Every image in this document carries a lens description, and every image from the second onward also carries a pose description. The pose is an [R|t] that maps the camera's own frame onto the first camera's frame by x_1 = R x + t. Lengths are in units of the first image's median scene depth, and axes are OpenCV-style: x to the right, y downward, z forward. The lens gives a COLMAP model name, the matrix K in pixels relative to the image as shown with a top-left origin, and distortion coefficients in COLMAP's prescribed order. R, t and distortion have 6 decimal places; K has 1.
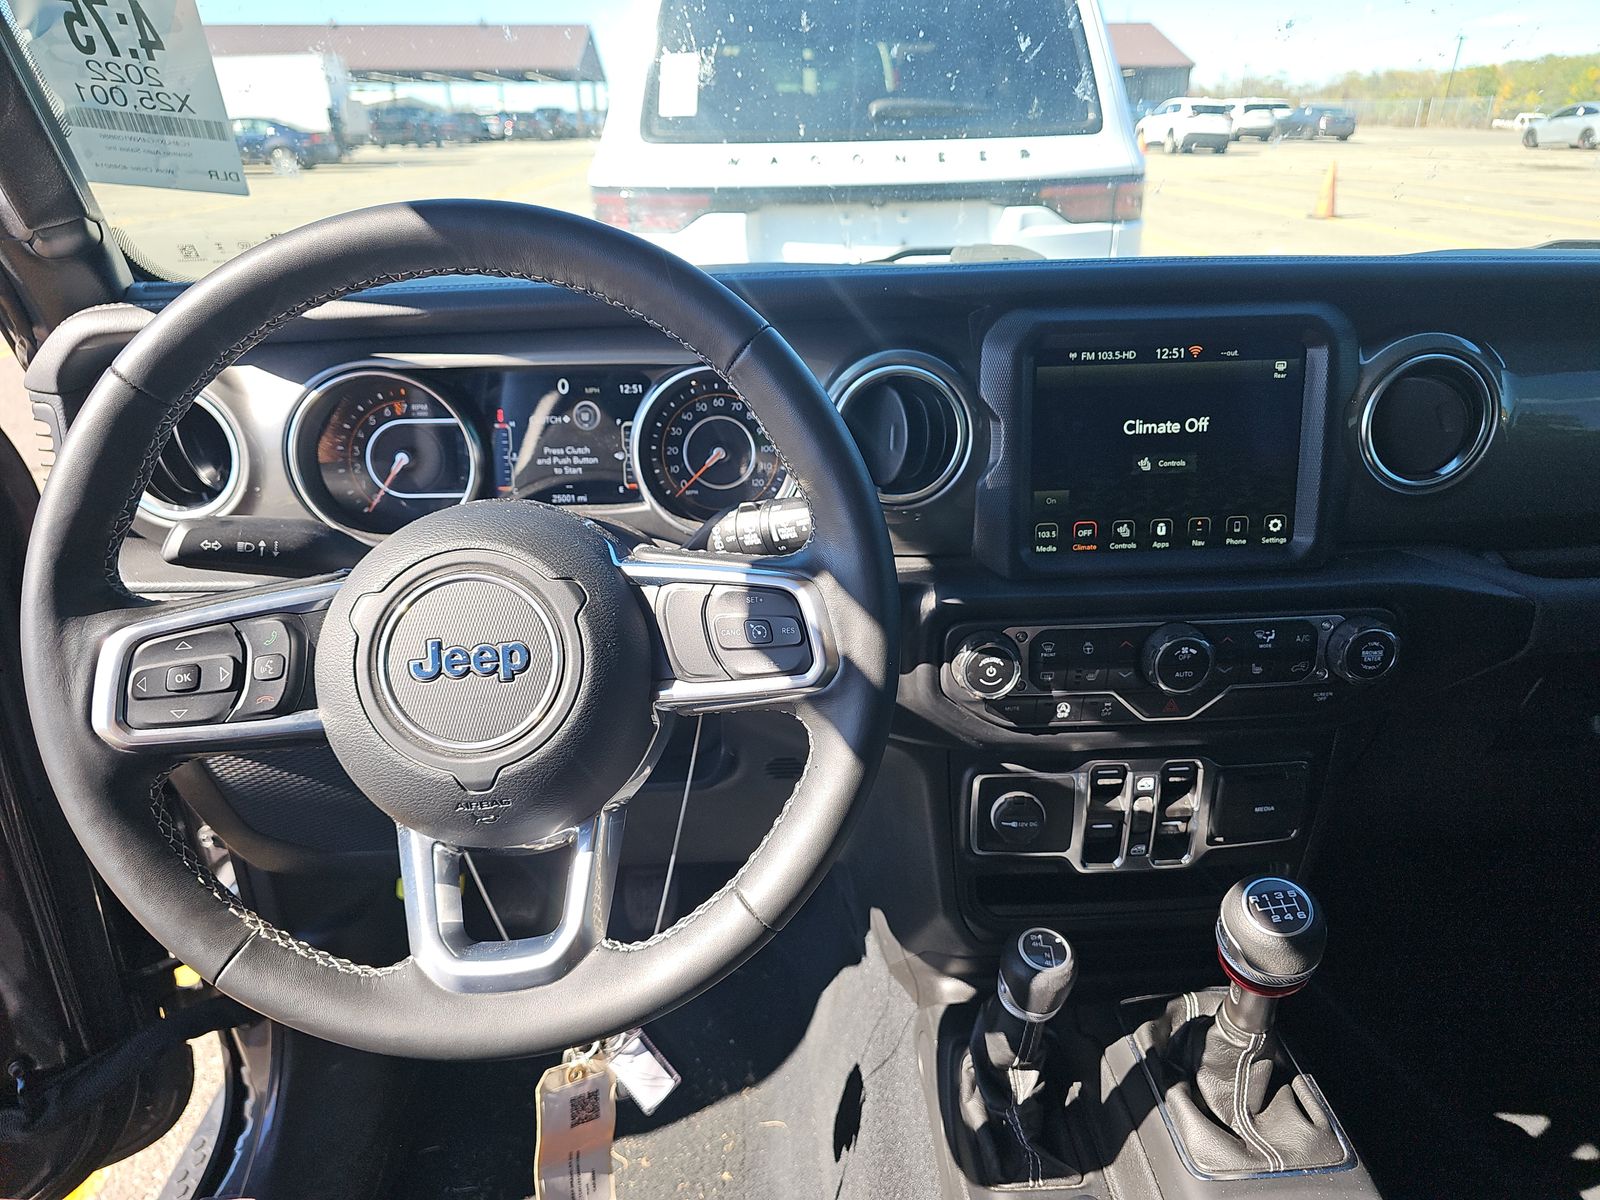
lens RADIAL K [[1073.3, 0, 804.5], [0, 1073.3, 607.7], [0, 0, 1]] dist [0.045775, -0.030794]
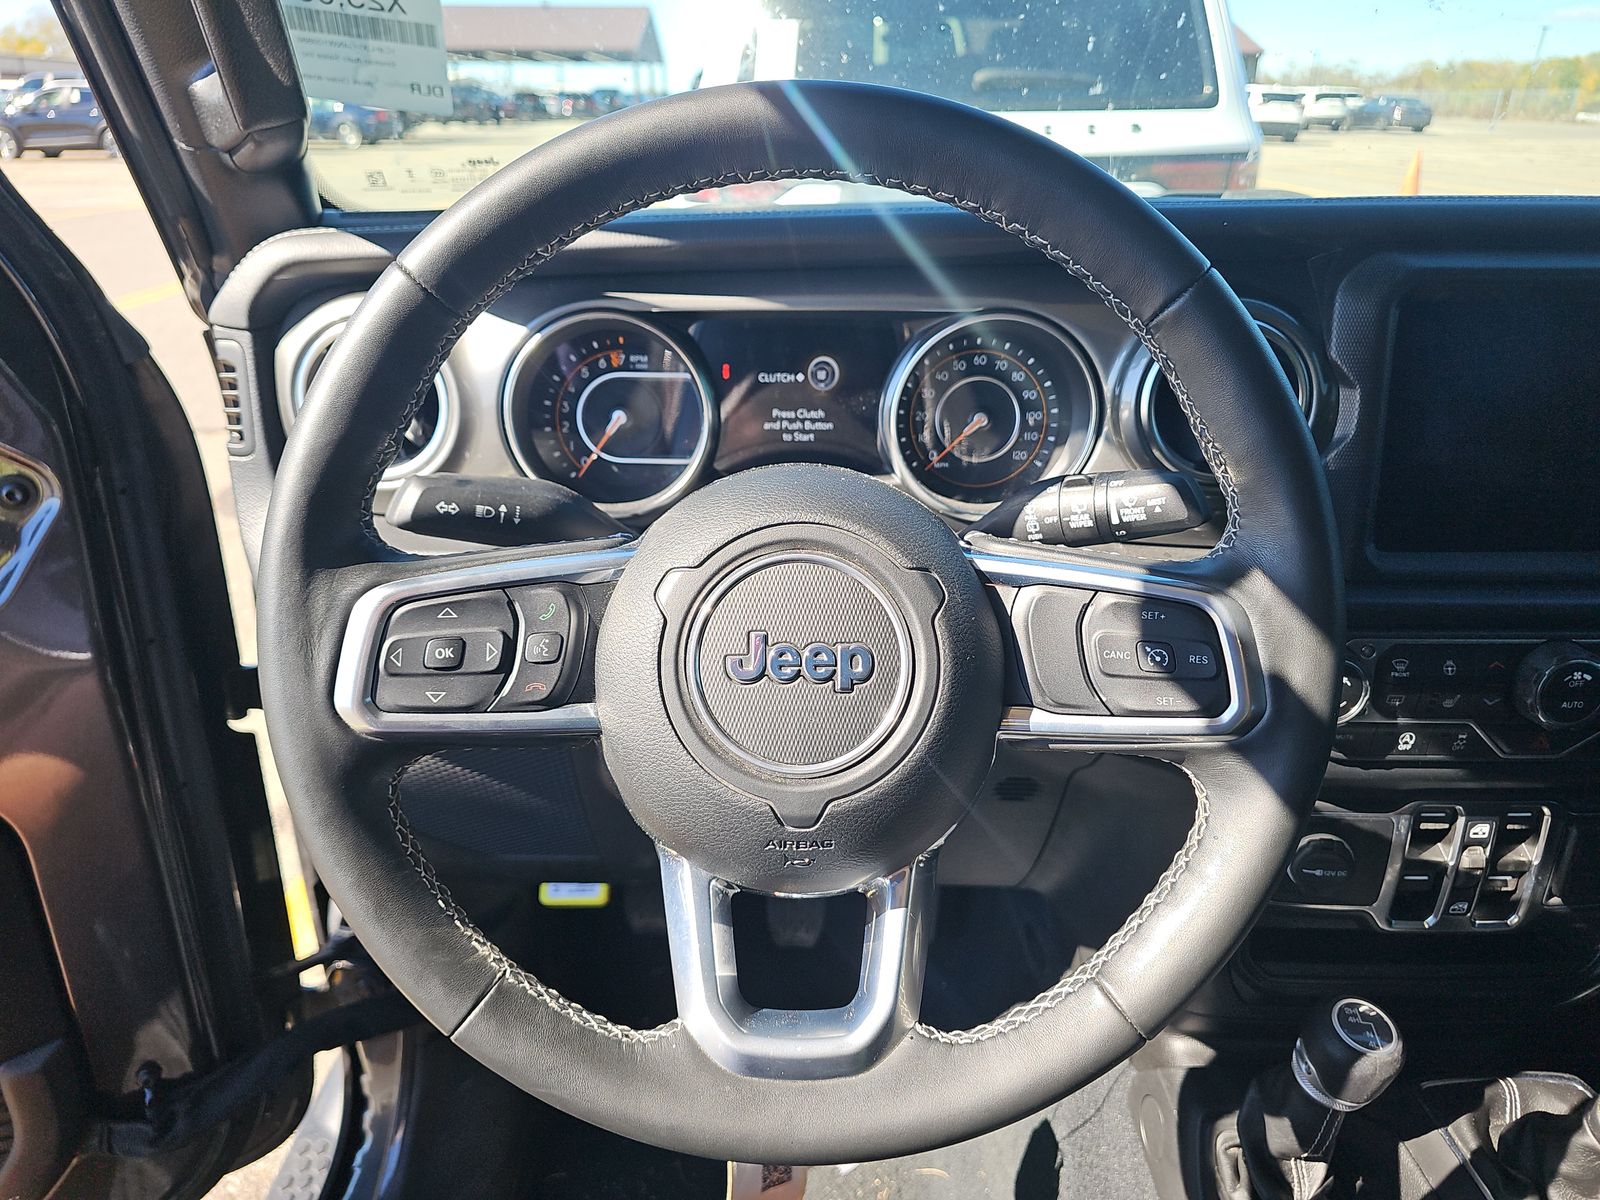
lens RADIAL K [[1080.4, 0, 799.1], [0, 1080.4, 592.1], [0, 0, 1]] dist [0.058863, -0.054588]
pose [[0.998295, 0.036004, -0.045940, -0.182872], [-0.036045, 0.999350, -0.000070, -0.002213], [0.045908, 0.001726, 0.998944, 0.134555]]
